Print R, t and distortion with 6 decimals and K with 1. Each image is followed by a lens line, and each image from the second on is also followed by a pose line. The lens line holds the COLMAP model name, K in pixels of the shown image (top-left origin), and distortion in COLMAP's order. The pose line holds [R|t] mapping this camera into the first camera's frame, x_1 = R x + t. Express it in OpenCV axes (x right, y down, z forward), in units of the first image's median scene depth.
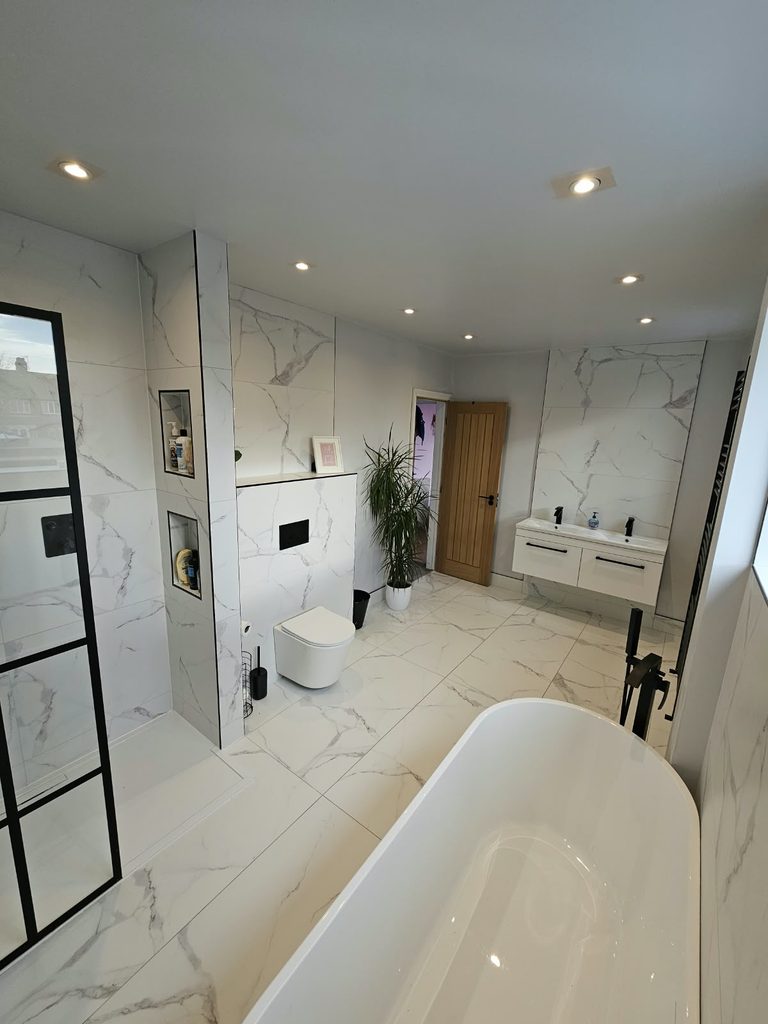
lens RADIAL K [[414.4, 0, 389.4], [0, 414.4, 510.3], [0, 0, 1]] dist [0.001116, 0.000149]
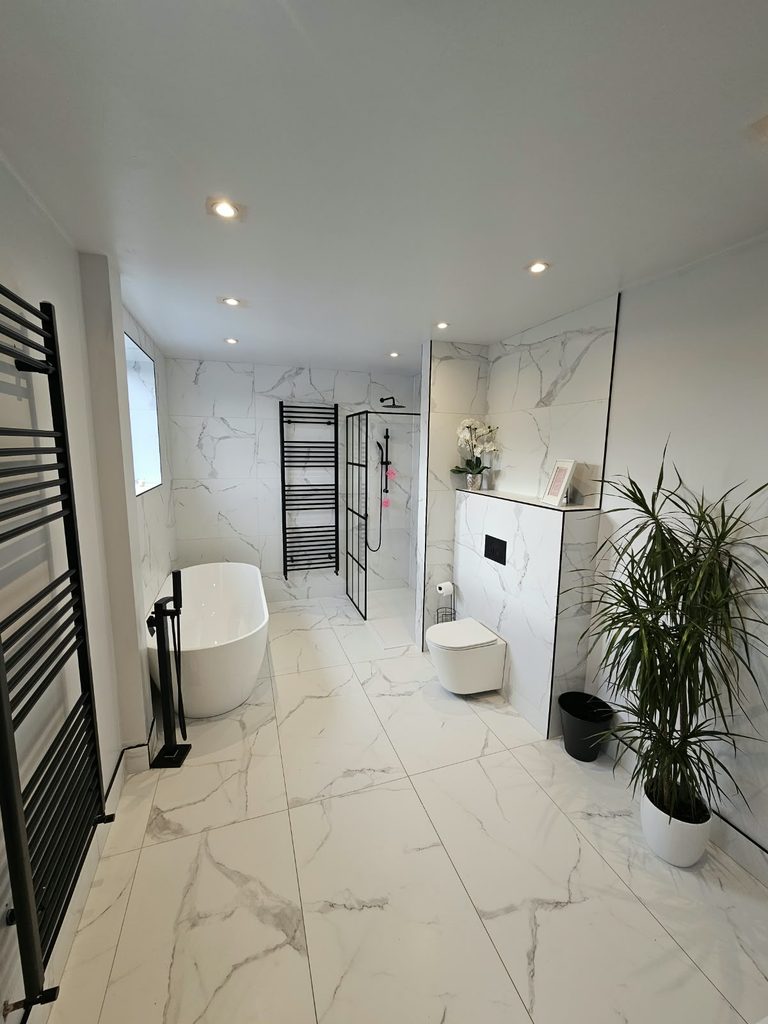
lens RADIAL K [[414.4, 0, 388.1], [0, 414.4, 510.7], [0, 0, 1]] dist [0.001116, 0.000149]
pose [[-0.557469, 0.075300, -0.826776, 0.757790], [-0.210977, 0.950334, 0.228808, -0.211362], [0.802942, 0.301985, -0.513896, 1.261033]]
